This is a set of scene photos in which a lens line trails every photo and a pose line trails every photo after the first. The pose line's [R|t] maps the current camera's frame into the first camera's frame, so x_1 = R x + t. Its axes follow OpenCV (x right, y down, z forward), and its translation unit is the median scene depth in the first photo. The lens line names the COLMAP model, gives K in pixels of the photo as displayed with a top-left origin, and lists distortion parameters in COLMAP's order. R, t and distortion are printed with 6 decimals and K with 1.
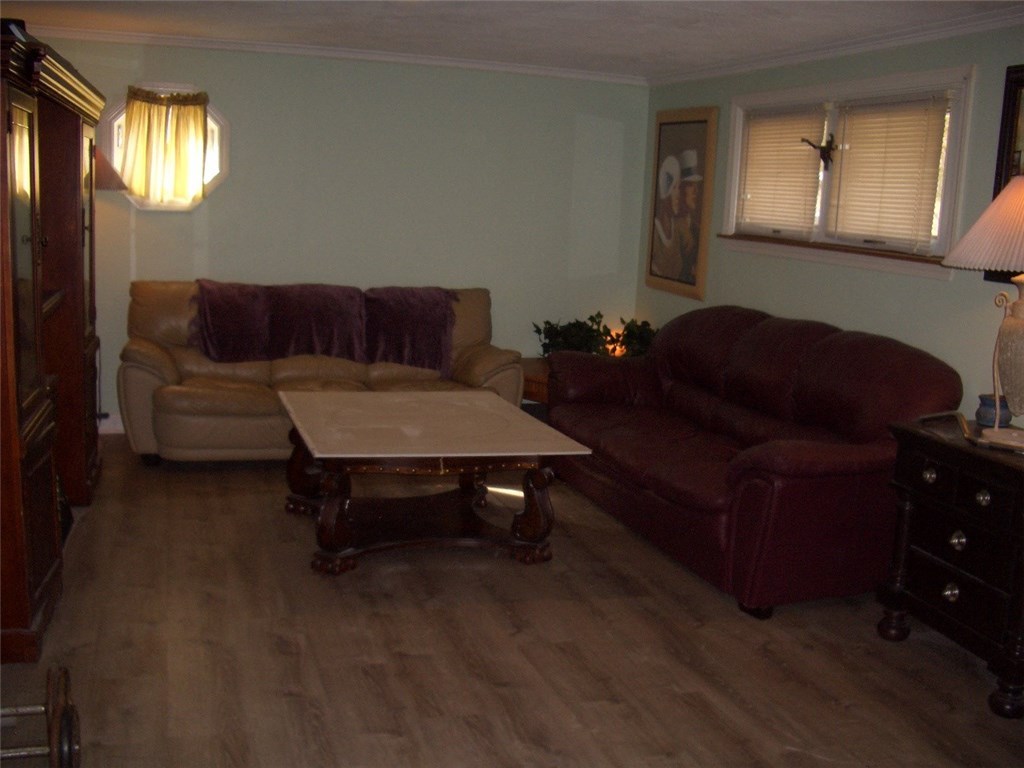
lens RADIAL K [[1101.0, 0, 512.0], [0, 1101.0, 384.0], [0, 0, 1]] dist [-0.161097, 0.043986]
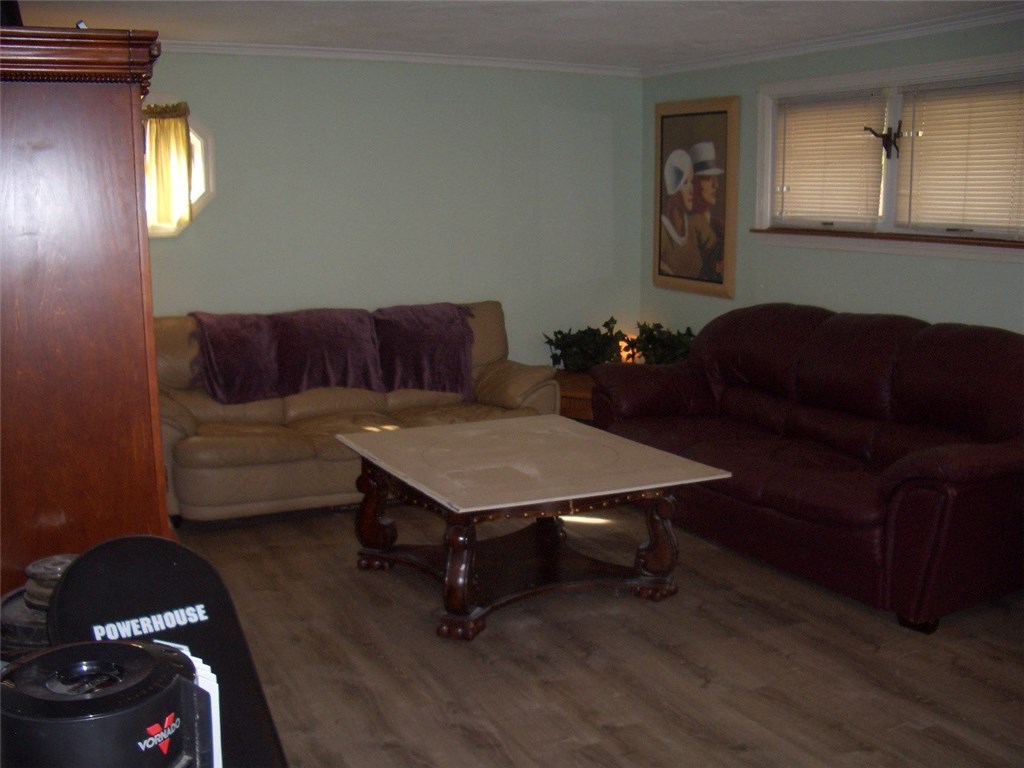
lens RADIAL K [[1101.0, 0, 512.0], [0, 1101.0, 384.0], [0, 0, 1]] dist [-0.161097, 0.043986]
pose [[0.985756, -0.078545, 0.148716, -0.175977], [0.077979, 0.996908, 0.009643, -0.027749], [-0.149014, 0.002091, 0.988833, 0.085556]]
